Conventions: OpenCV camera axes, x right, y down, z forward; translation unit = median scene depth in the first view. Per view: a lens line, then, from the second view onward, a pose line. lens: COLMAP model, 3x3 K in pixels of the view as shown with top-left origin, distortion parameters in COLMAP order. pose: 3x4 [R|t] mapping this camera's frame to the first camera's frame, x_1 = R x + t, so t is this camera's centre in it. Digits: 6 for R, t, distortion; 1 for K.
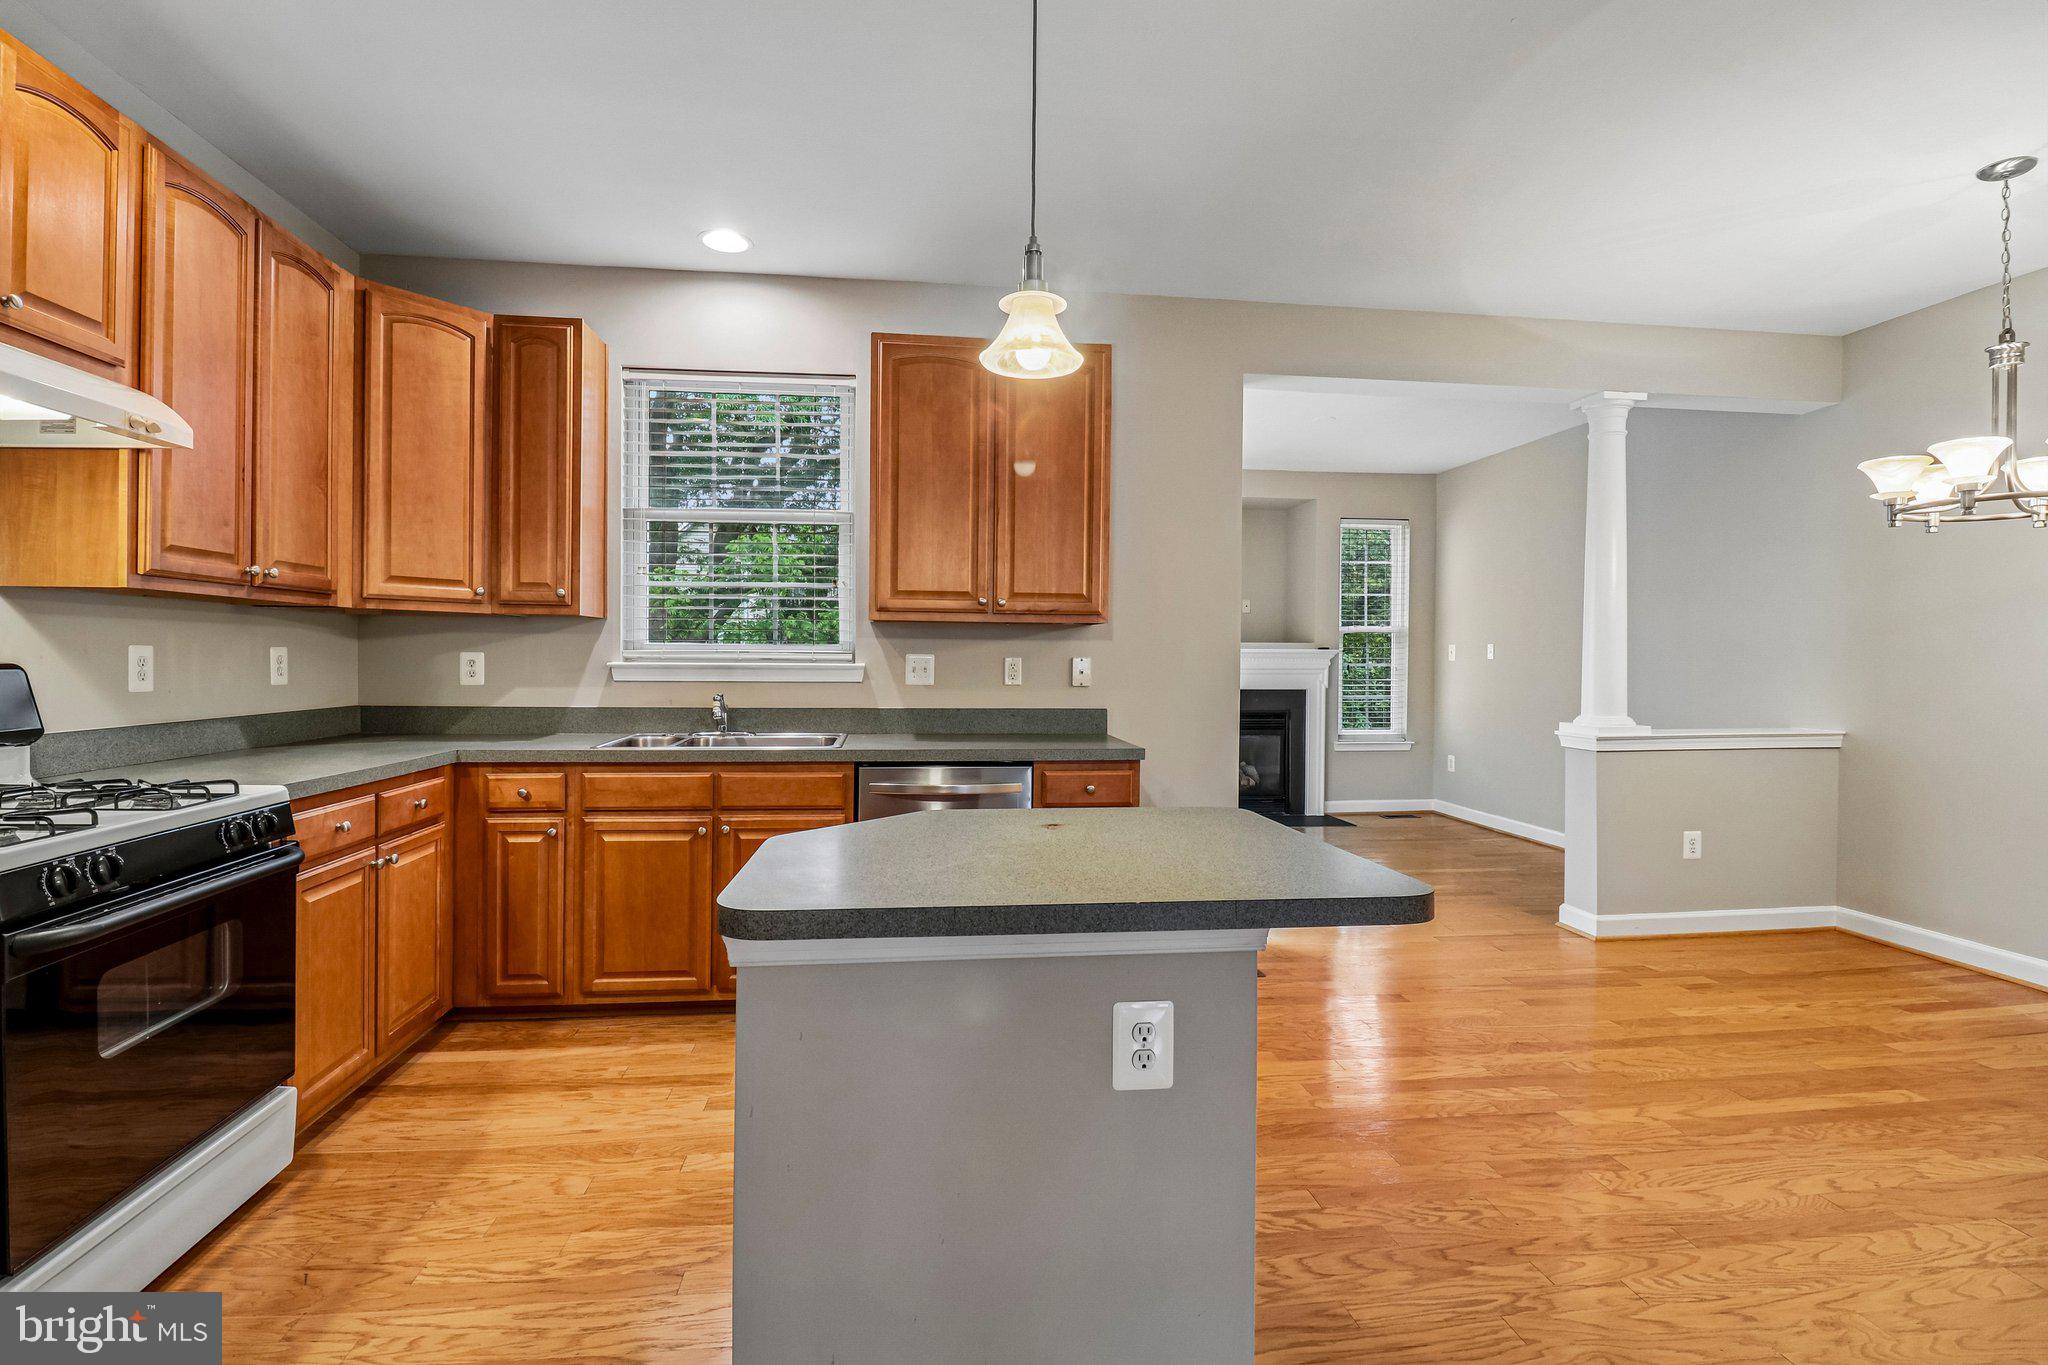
lens RADIAL K [[936.5, 0, 1027.6], [0, 936.5, 667.7], [0, 0, 1]] dist [0.001247, -0.000065]
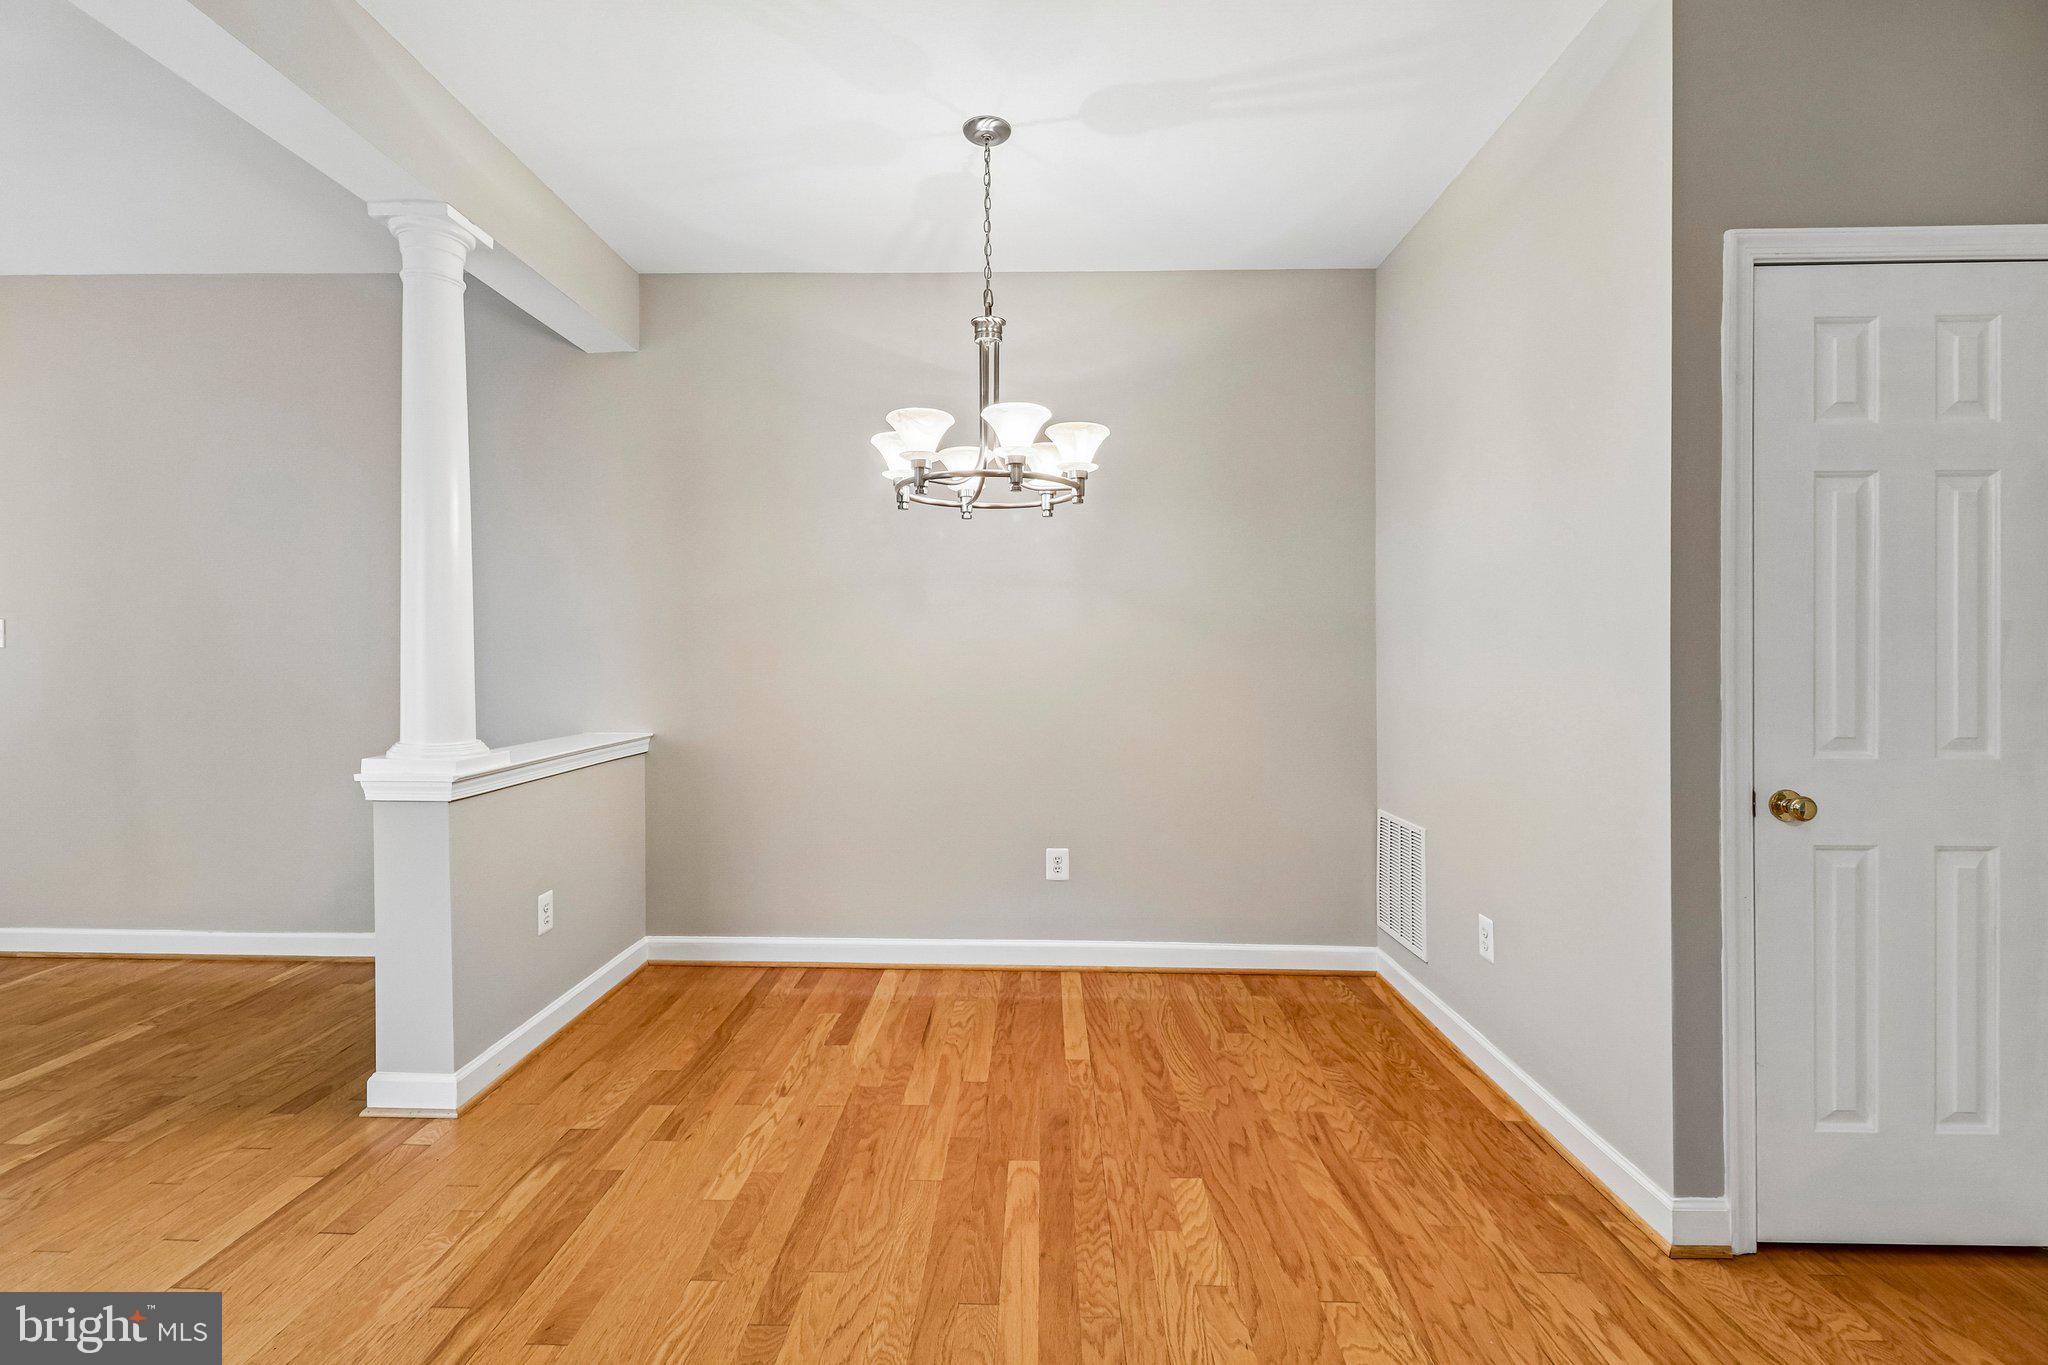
lens RADIAL K [[936.5, 0, 1025.8], [0, 936.5, 668.3], [0, 0, 1]] dist [0.001247, -0.000065]
pose [[0.157007, -0.016489, 0.987460, 0.072001], [0.007032, 0.999854, 0.015578, -0.003236], [-0.987573, 0.004498, 0.157100, 0.521547]]
